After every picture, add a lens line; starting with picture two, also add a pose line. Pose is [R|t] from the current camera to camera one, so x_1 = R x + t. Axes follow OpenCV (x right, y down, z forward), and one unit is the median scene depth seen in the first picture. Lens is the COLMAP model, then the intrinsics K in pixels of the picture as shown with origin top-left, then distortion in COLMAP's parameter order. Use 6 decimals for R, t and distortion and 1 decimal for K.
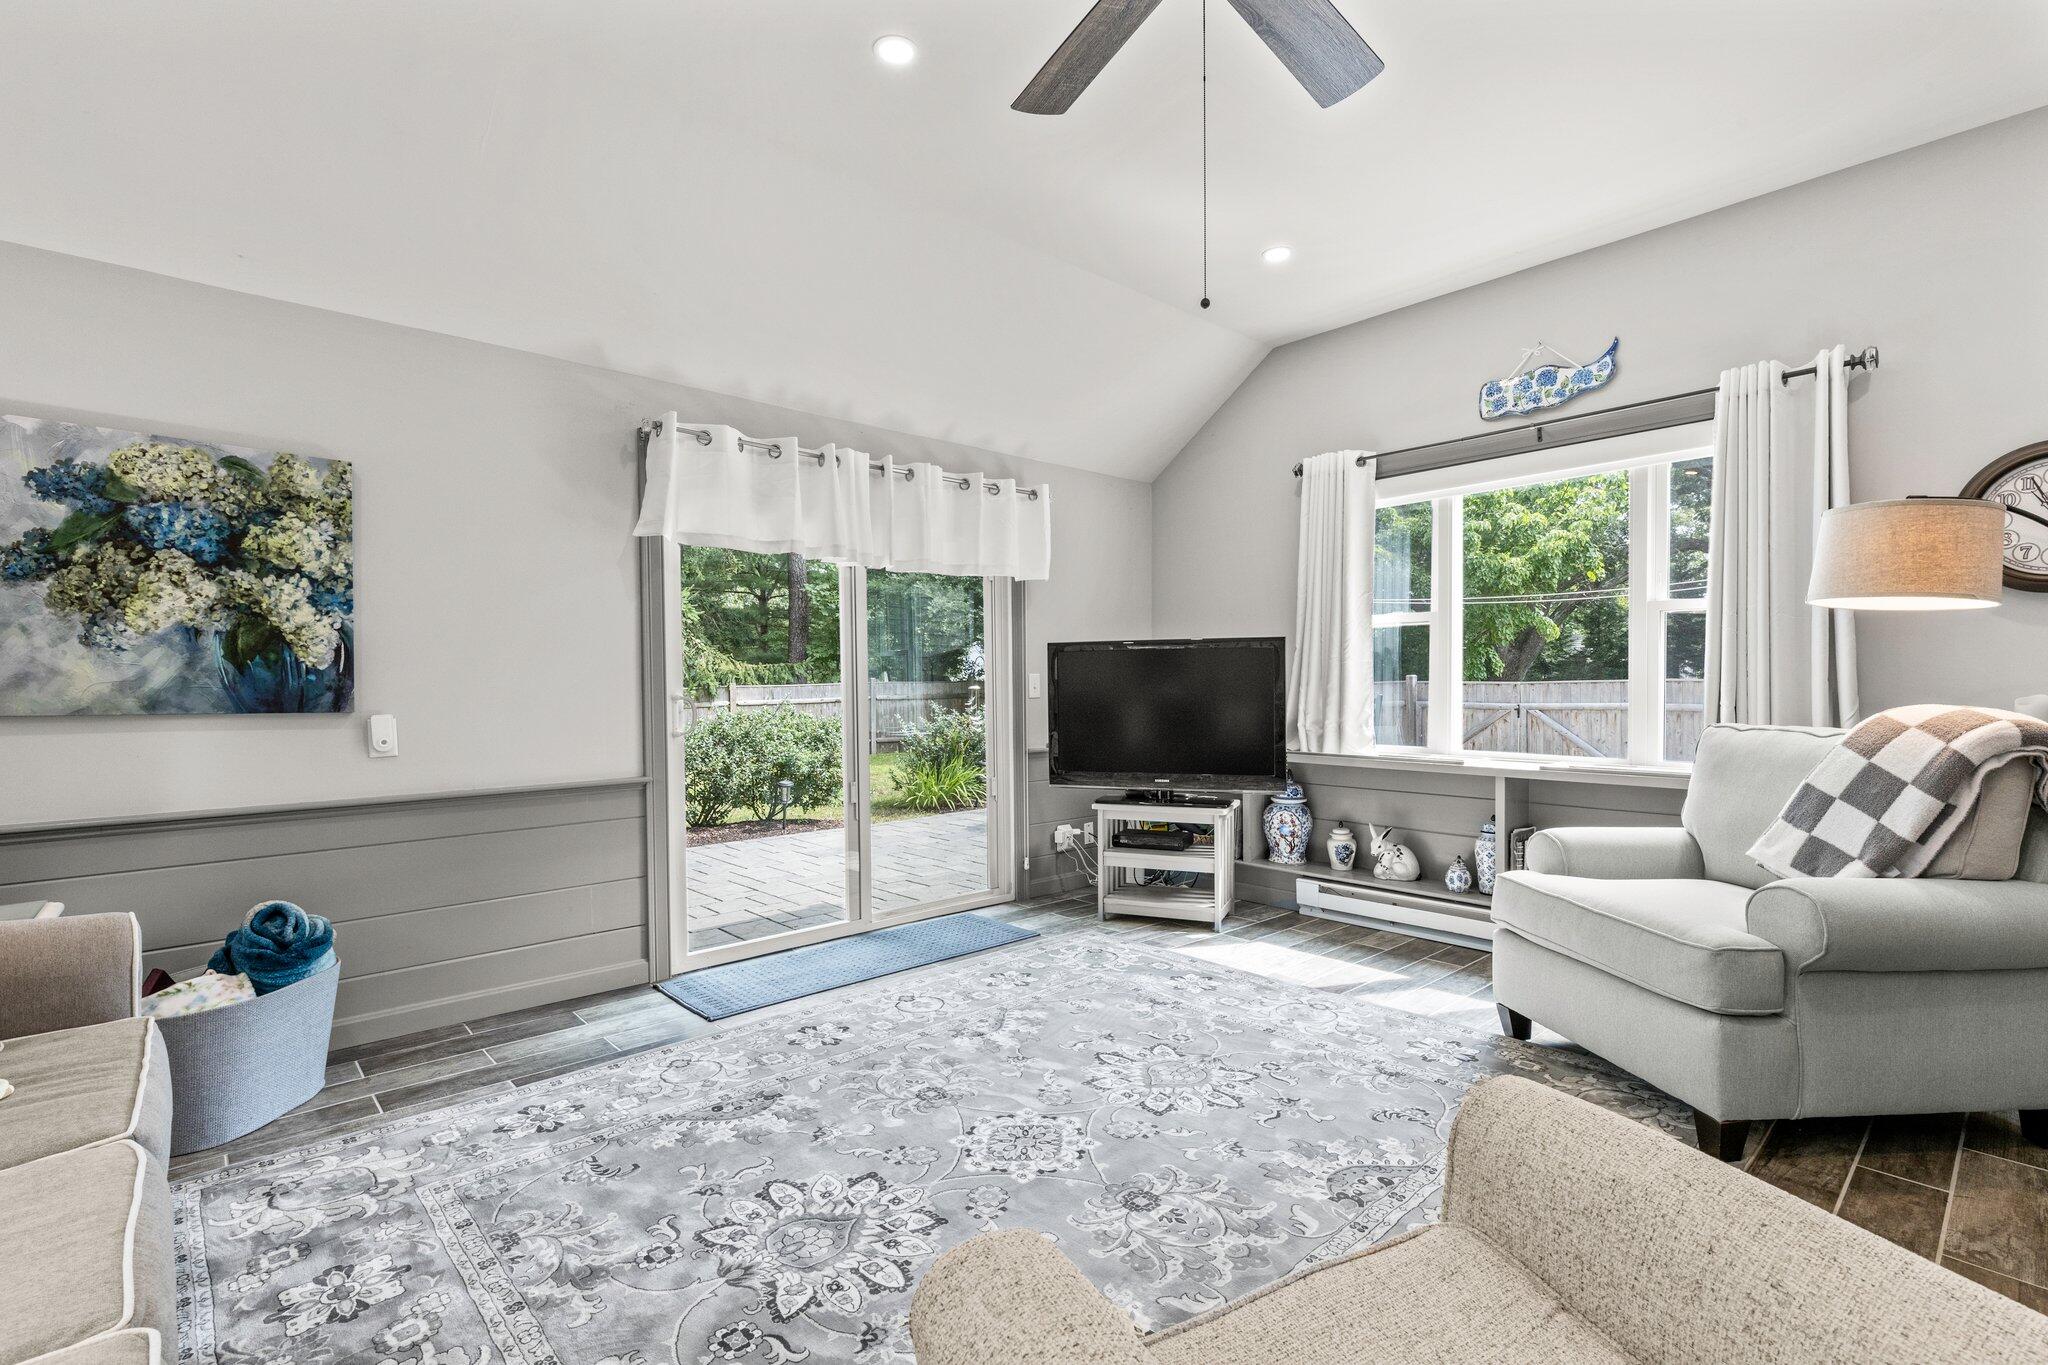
lens RADIAL K [[938.6, 0, 1034.4], [0, 938.6, 699.2], [0, 0, 1]] dist [0.002539, 0.001265]
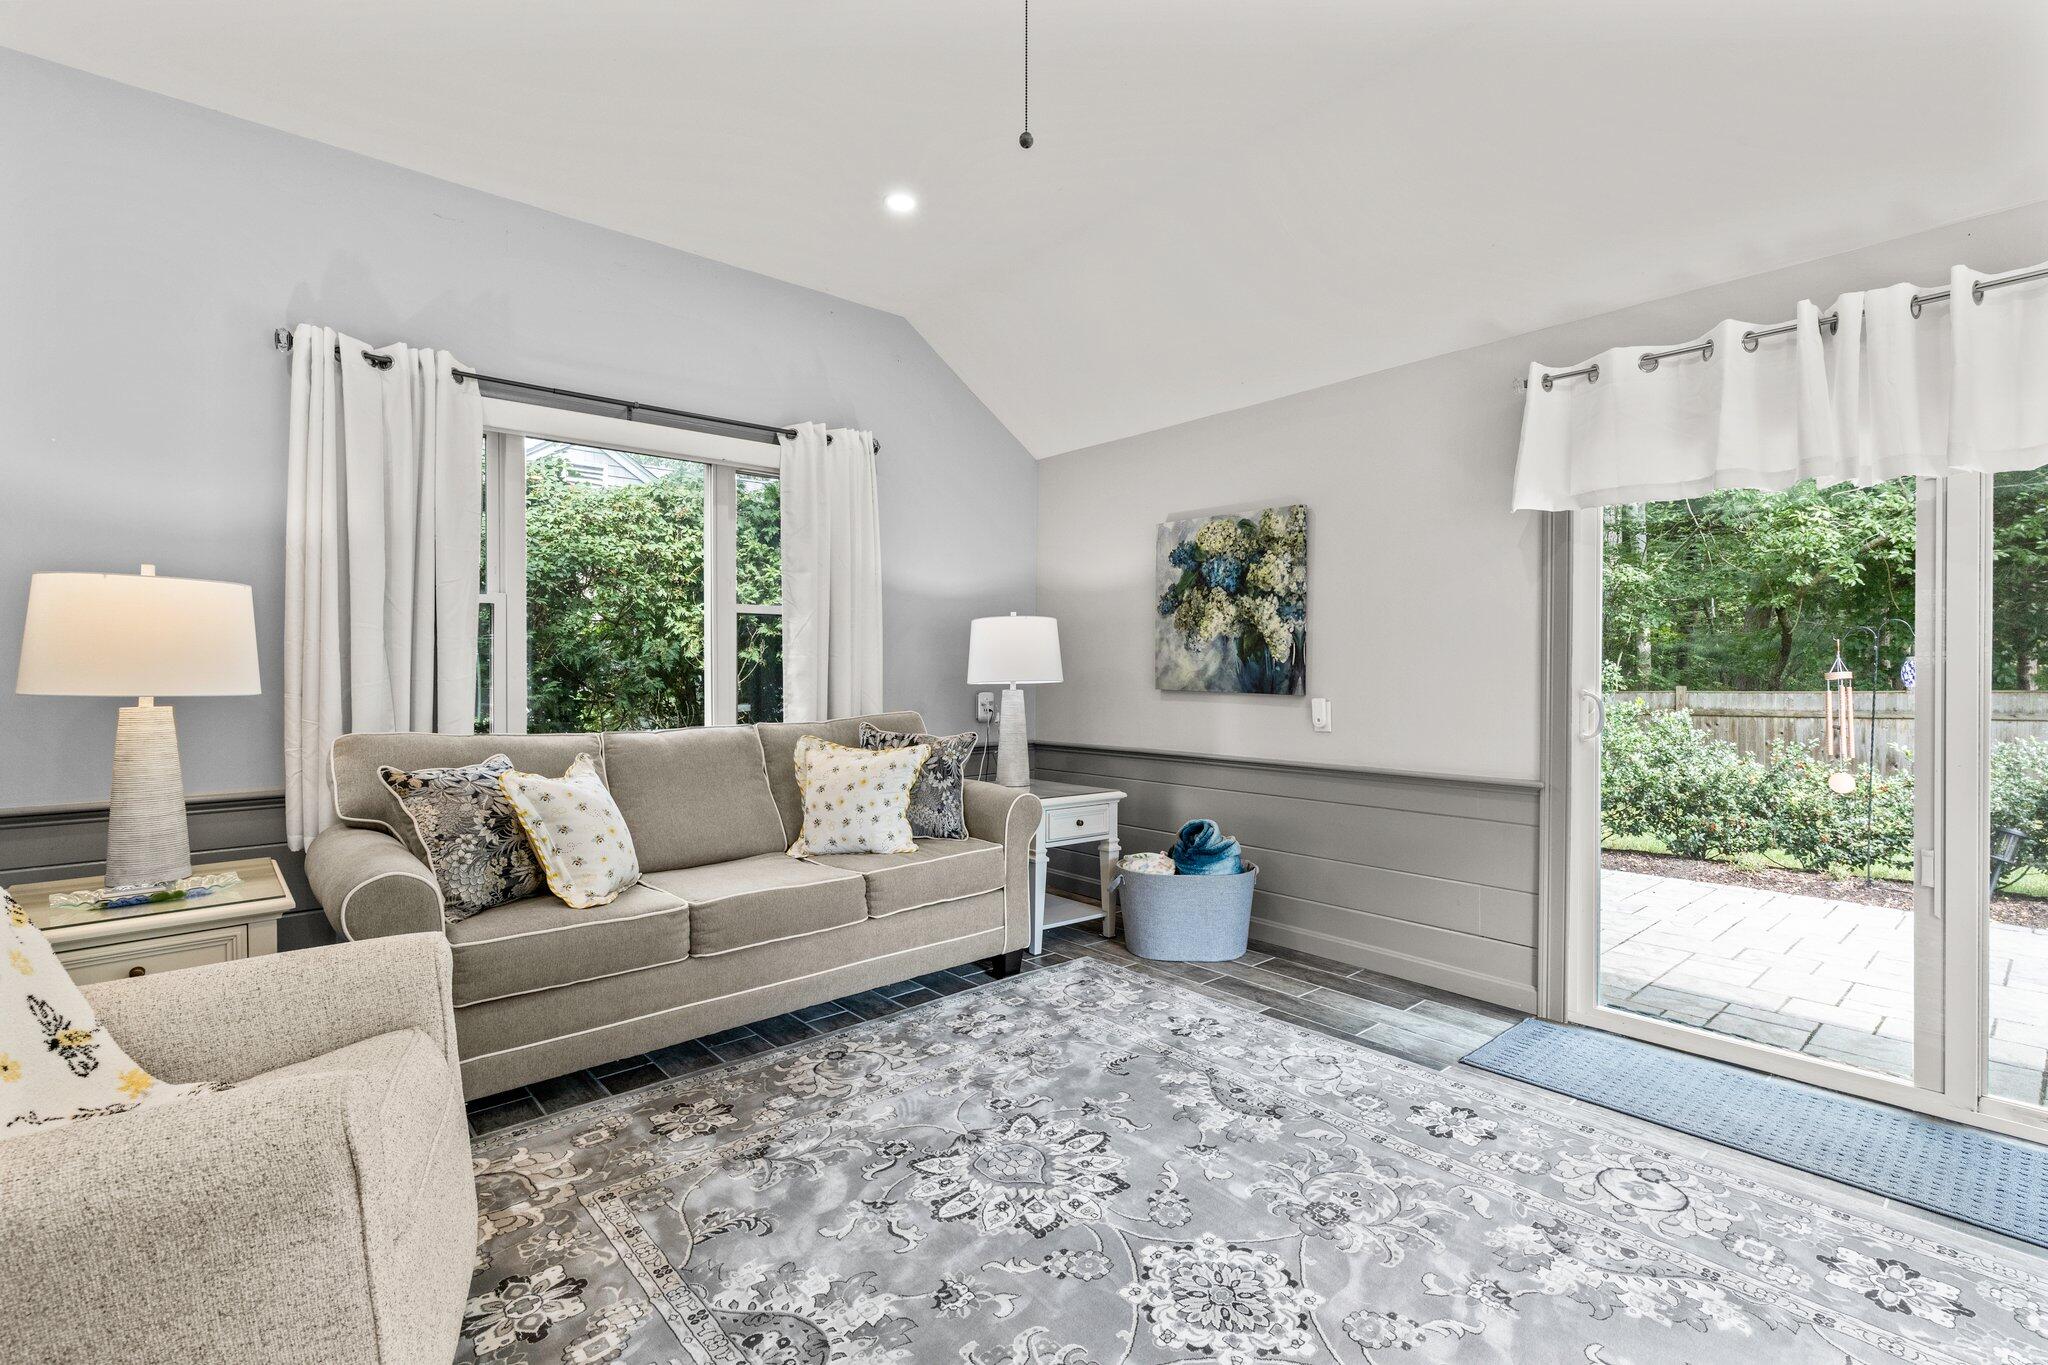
lens RADIAL K [[904.6, 0, 1023.6], [0, 904.6, 672.1], [0, 0, 1]] dist [0.004588, -0.001997]
pose [[-0.023444, 0.010898, -0.999666, 0.589332], [-0.020006, 0.999735, 0.011368, -0.027221], [0.999525, 0.020266, -0.023220, 0.699832]]
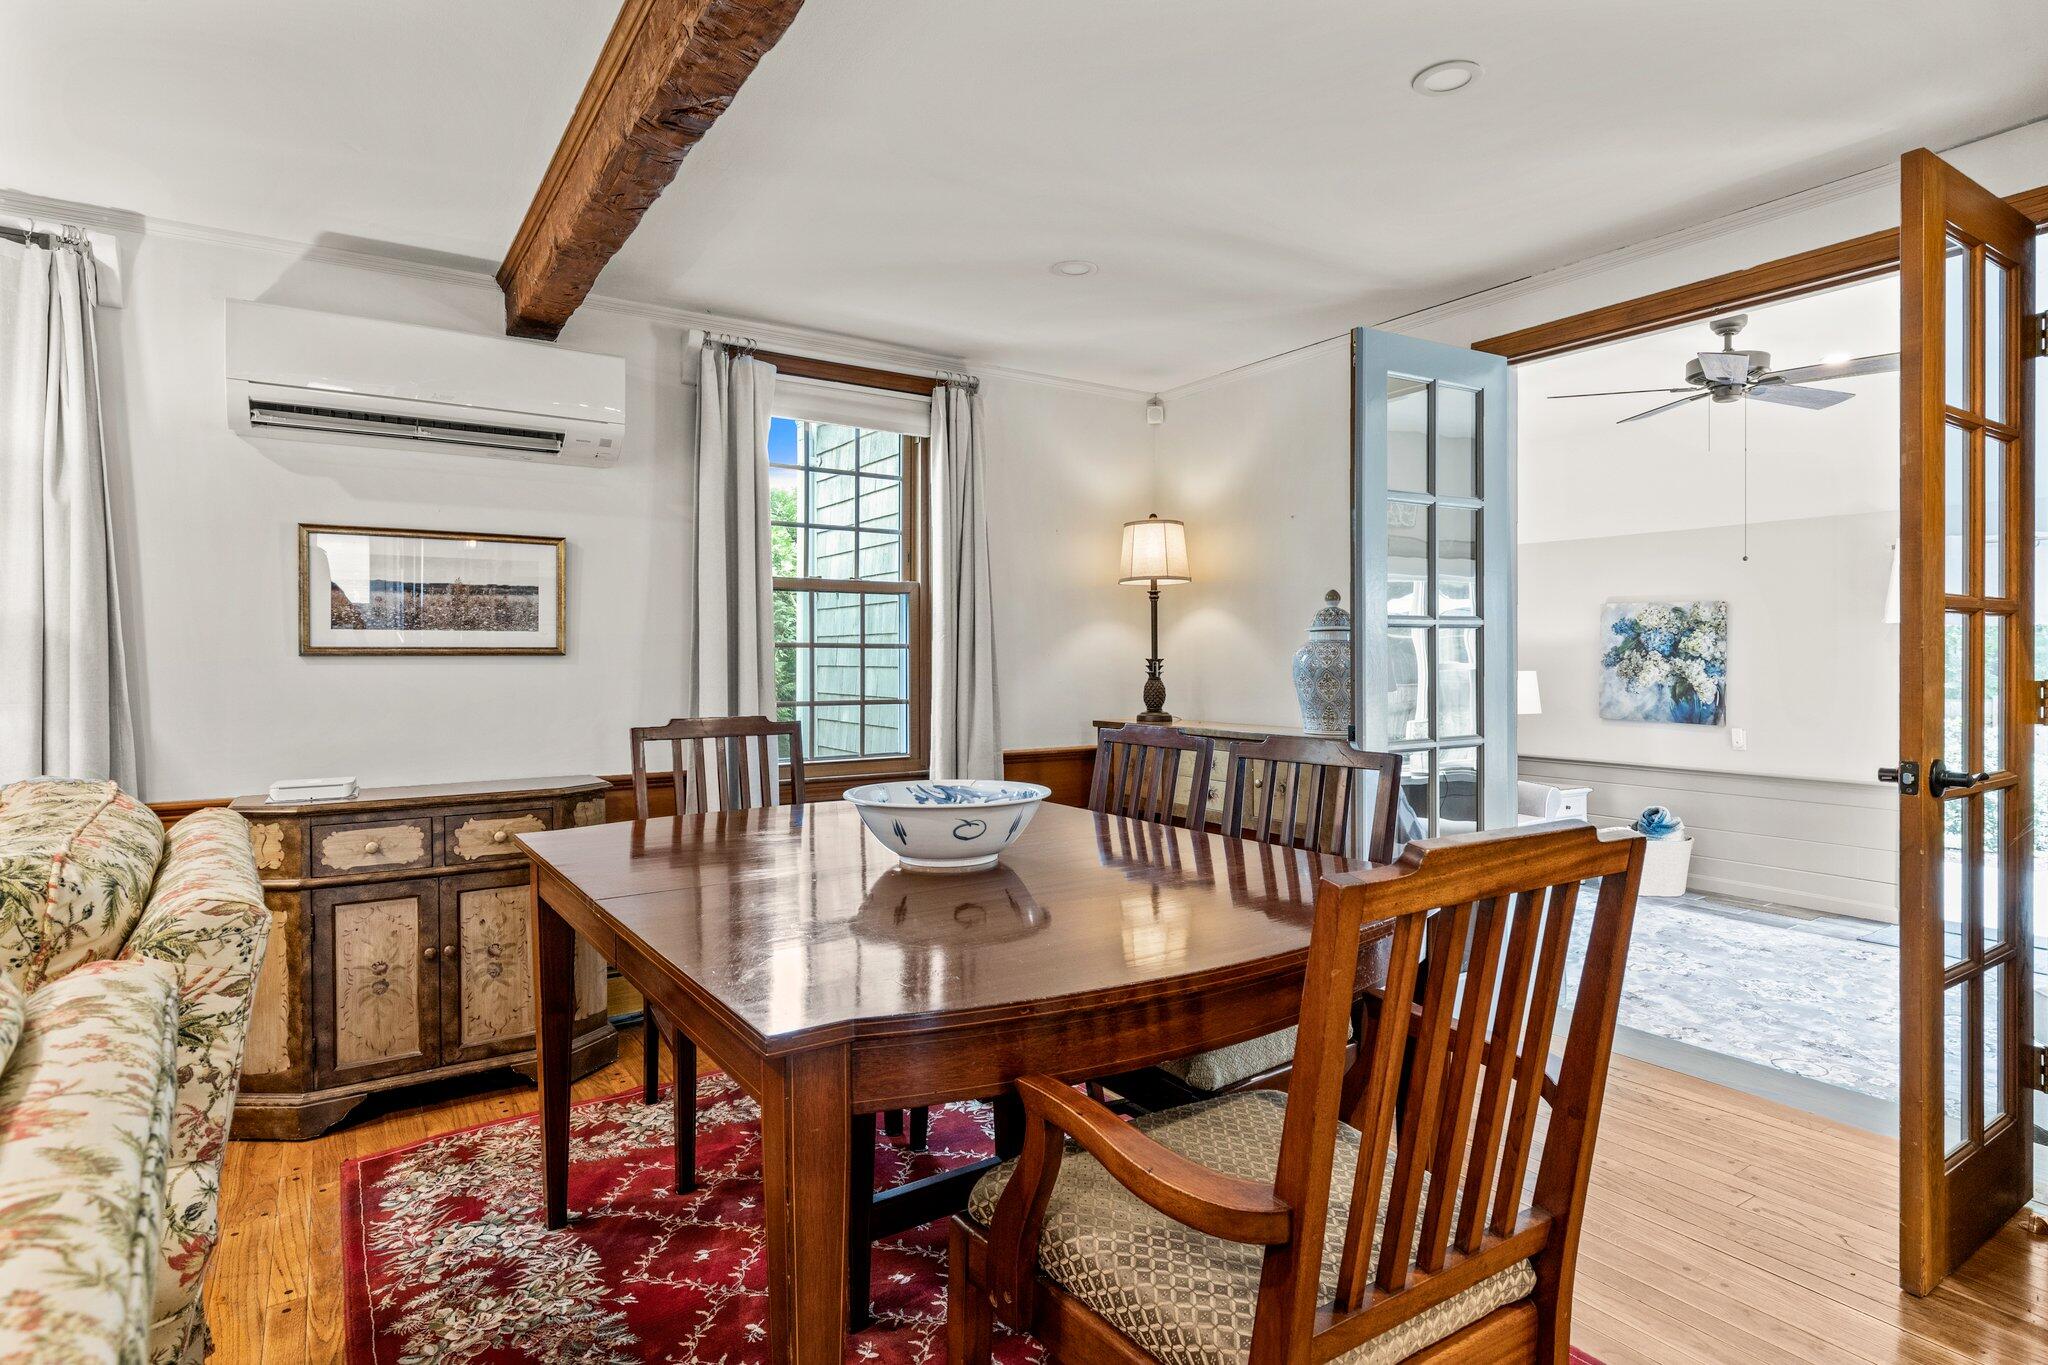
lens RADIAL K [[1069.3, 0, 1032.5], [0, 1069.3, 664.2], [0, 0, 1]] dist [-0.003617, -0.000349]
pose [[-0.139223, 0.025983, -0.989920, 1.877651], [-0.010300, 0.999564, 0.027685, -0.179531], [0.990207, 0.014051, -0.138895, -0.153542]]
